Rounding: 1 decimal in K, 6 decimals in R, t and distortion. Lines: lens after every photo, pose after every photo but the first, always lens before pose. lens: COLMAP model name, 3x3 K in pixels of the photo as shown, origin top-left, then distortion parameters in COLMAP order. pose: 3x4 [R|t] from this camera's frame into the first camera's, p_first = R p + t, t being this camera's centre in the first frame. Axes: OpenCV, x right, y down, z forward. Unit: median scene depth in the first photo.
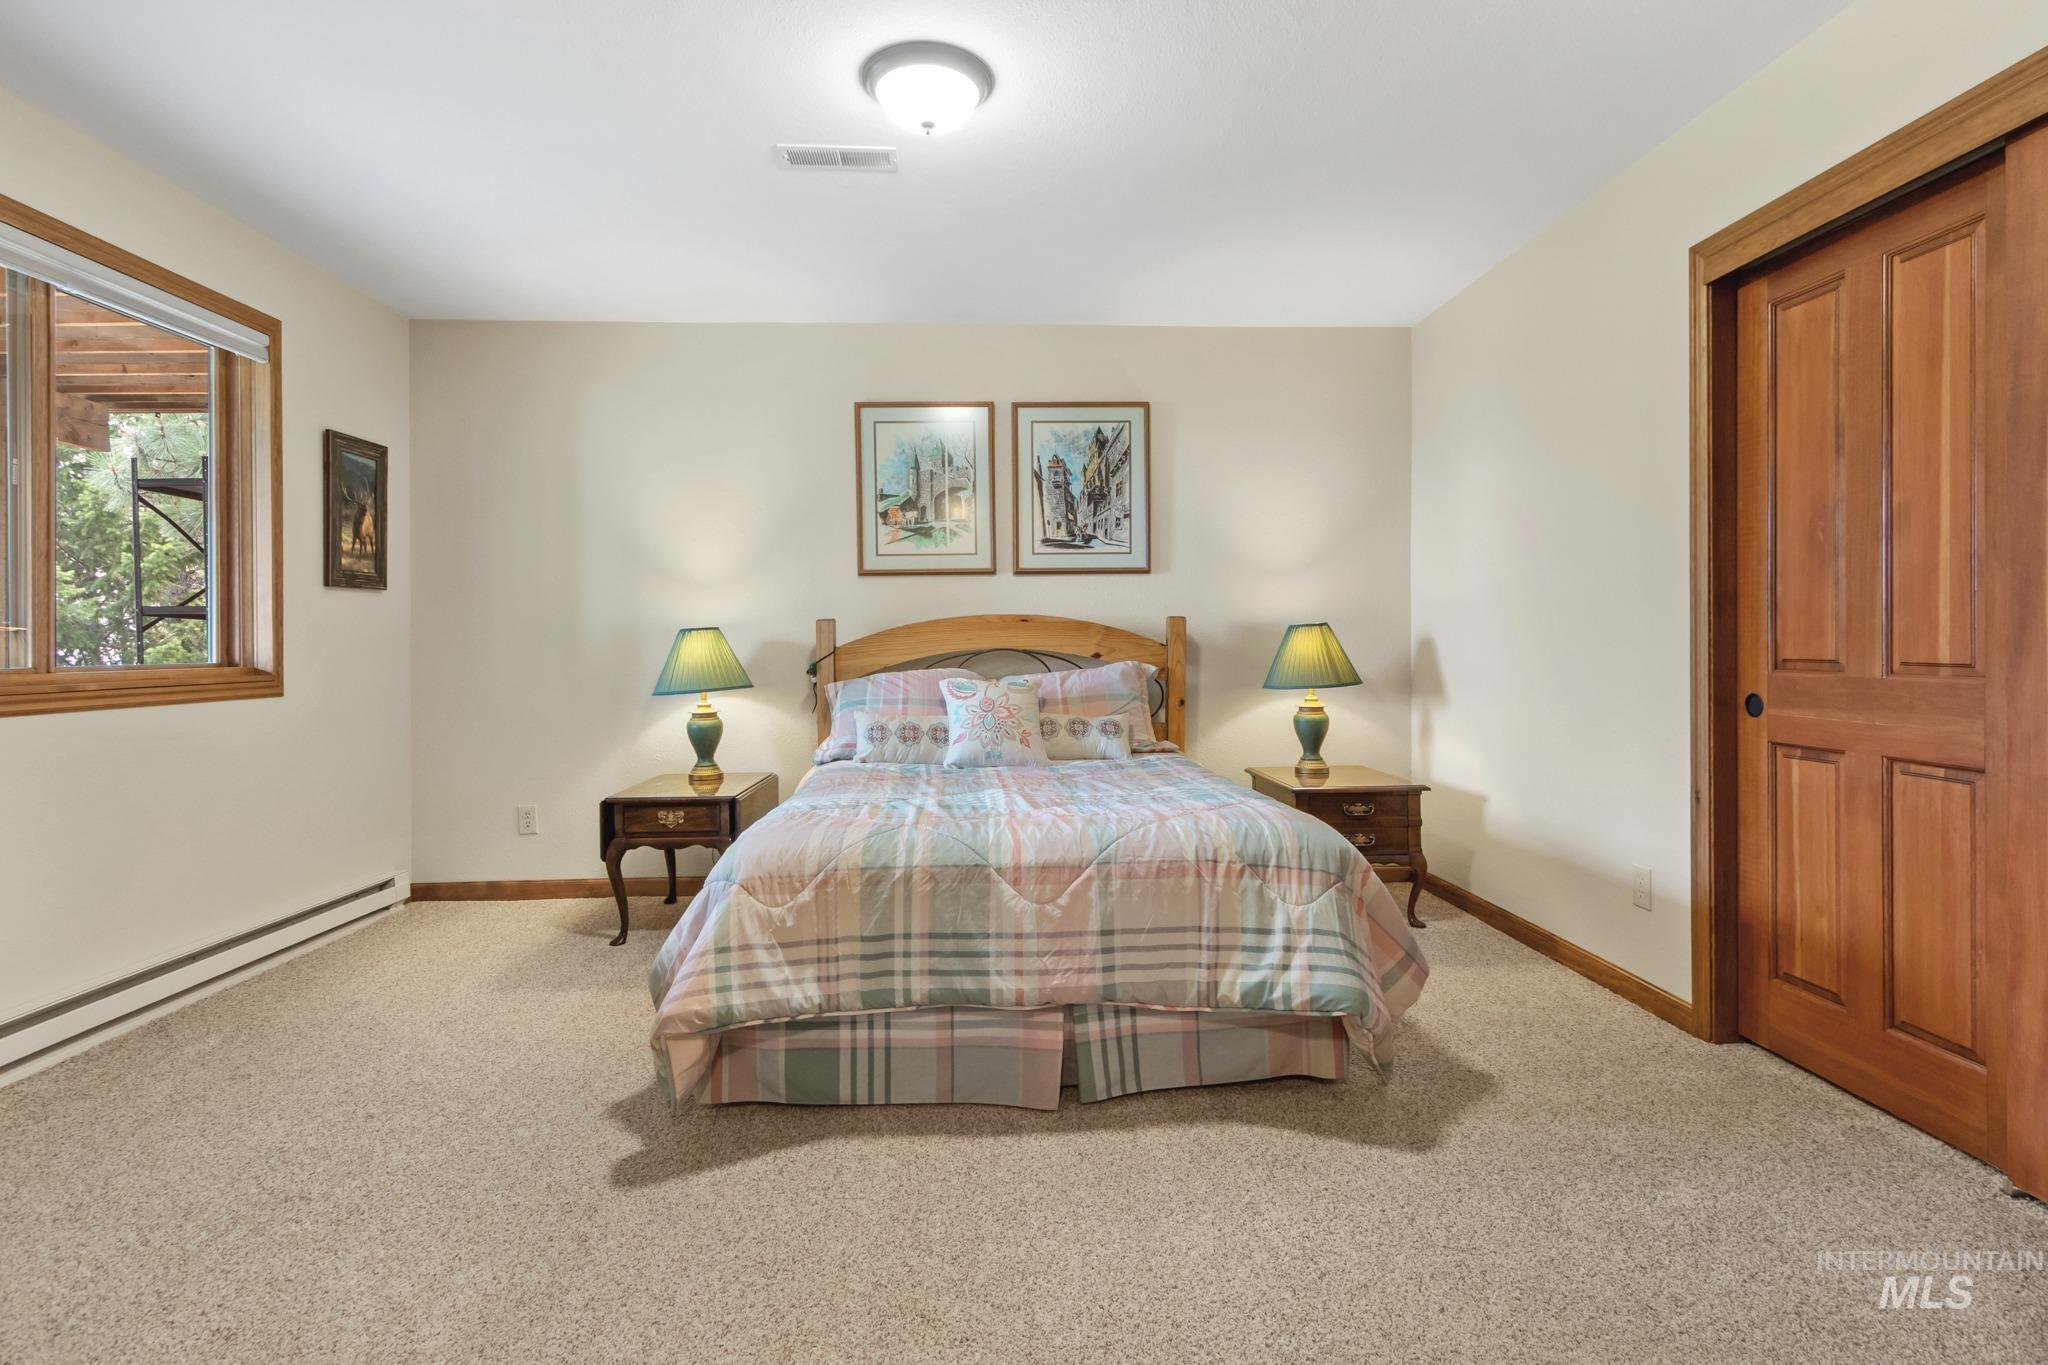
lens RADIAL K [[1021.7, 0, 1025.6], [0, 1021.7, 641.5], [0, 0, 1]] dist [-0.000499, -0.000236]
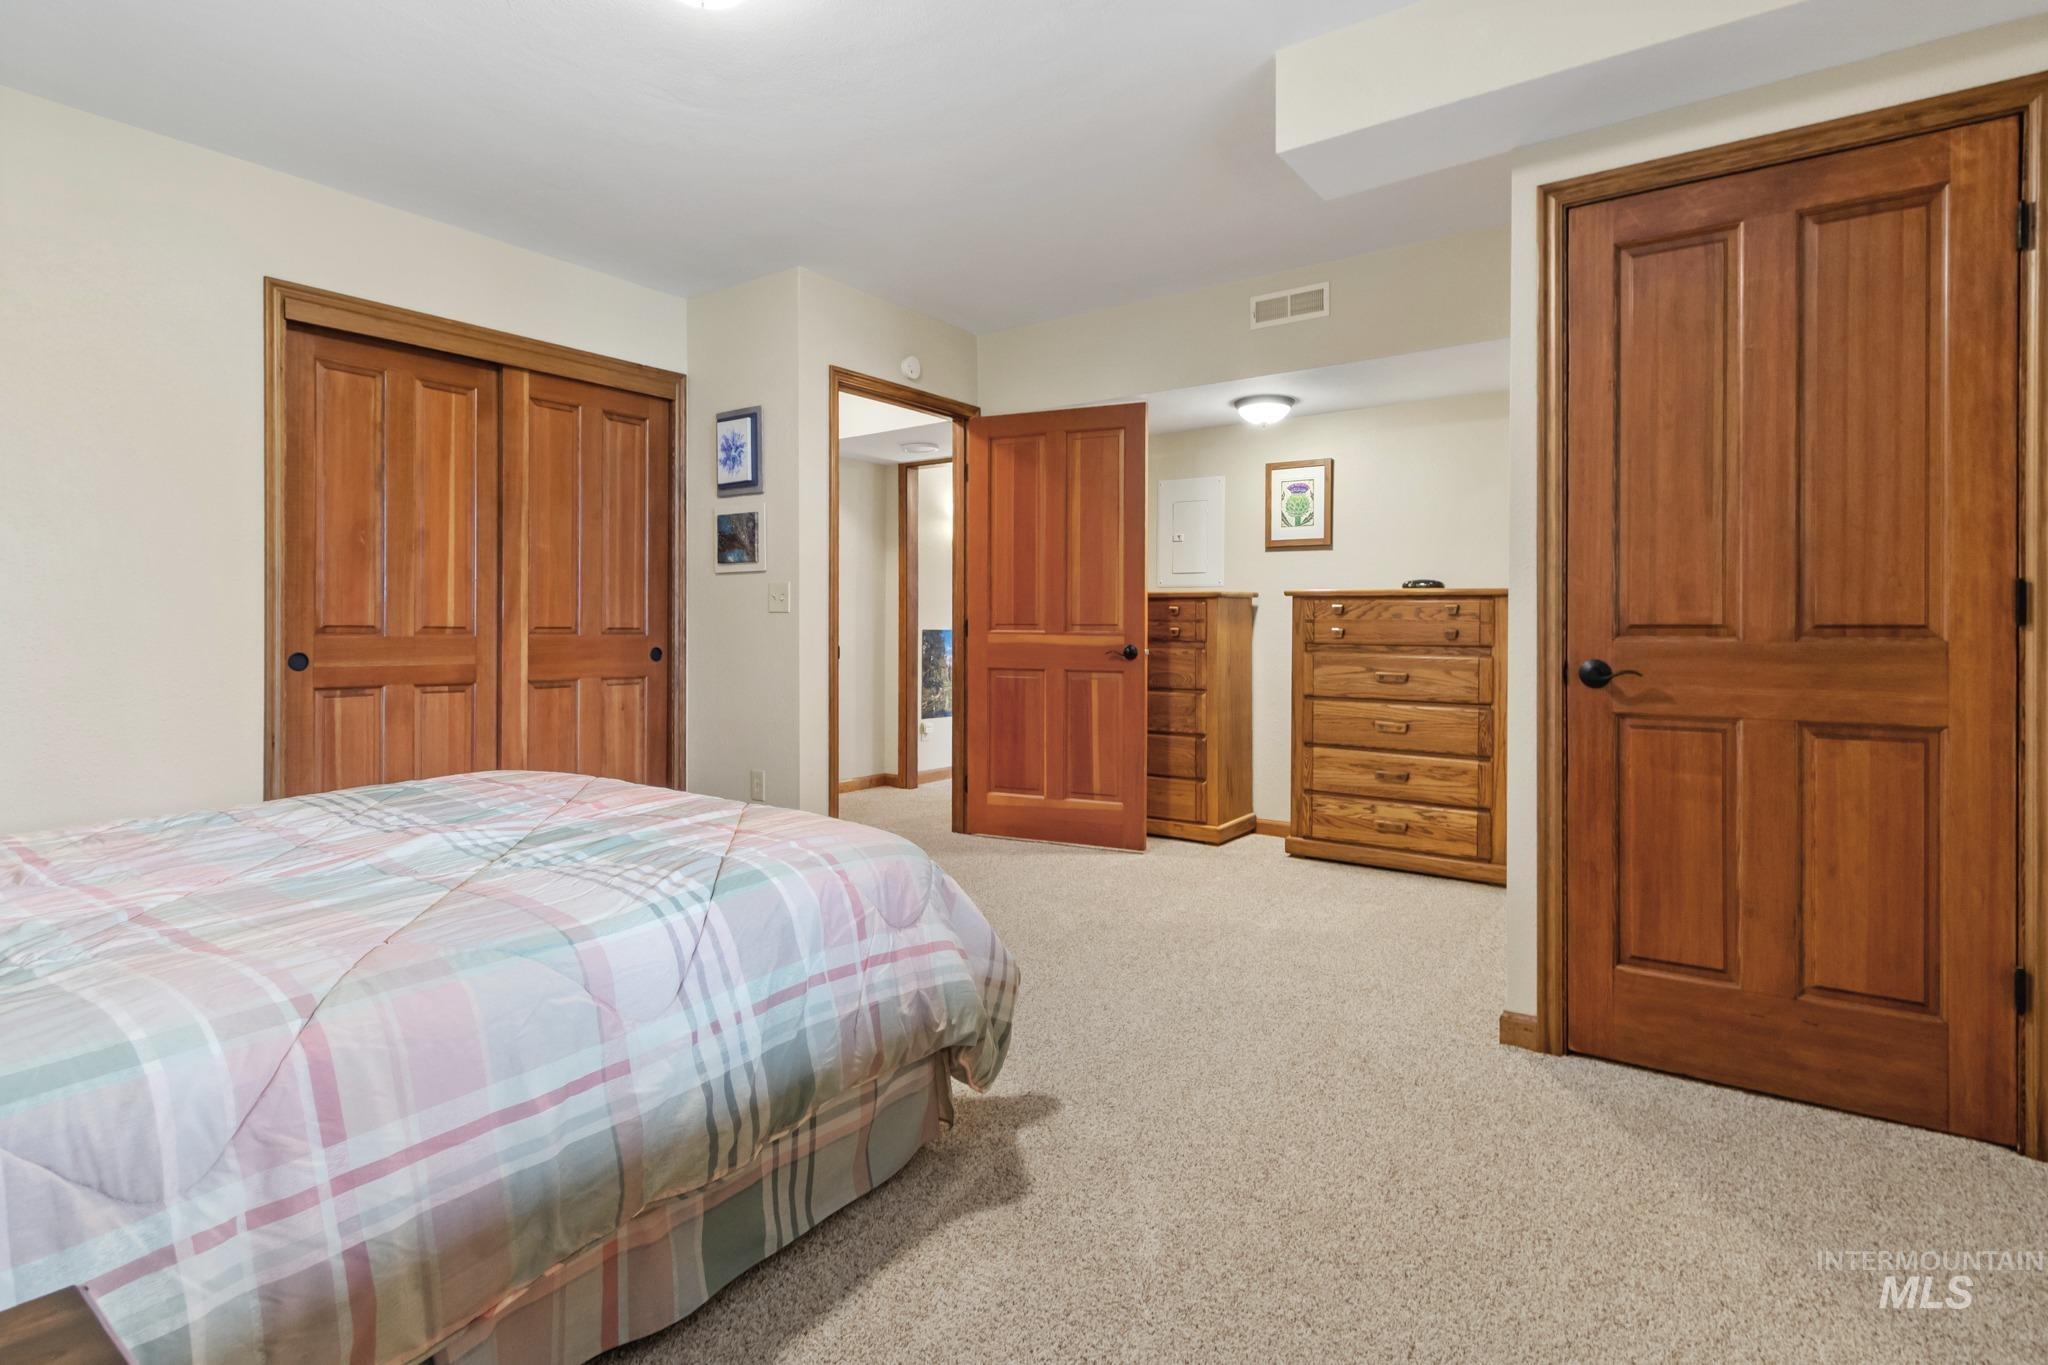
lens RADIAL K [[1021.7, 0, 1025.6], [0, 1021.7, 641.5], [0, 0, 1]] dist [-0.000499, -0.000236]
pose [[-0.784485, 0.002461, 0.620143, -0.852045], [0.003166, 0.999995, 0.000037, 0.043073], [-0.620139, 0.001992, -0.784489, 1.533737]]
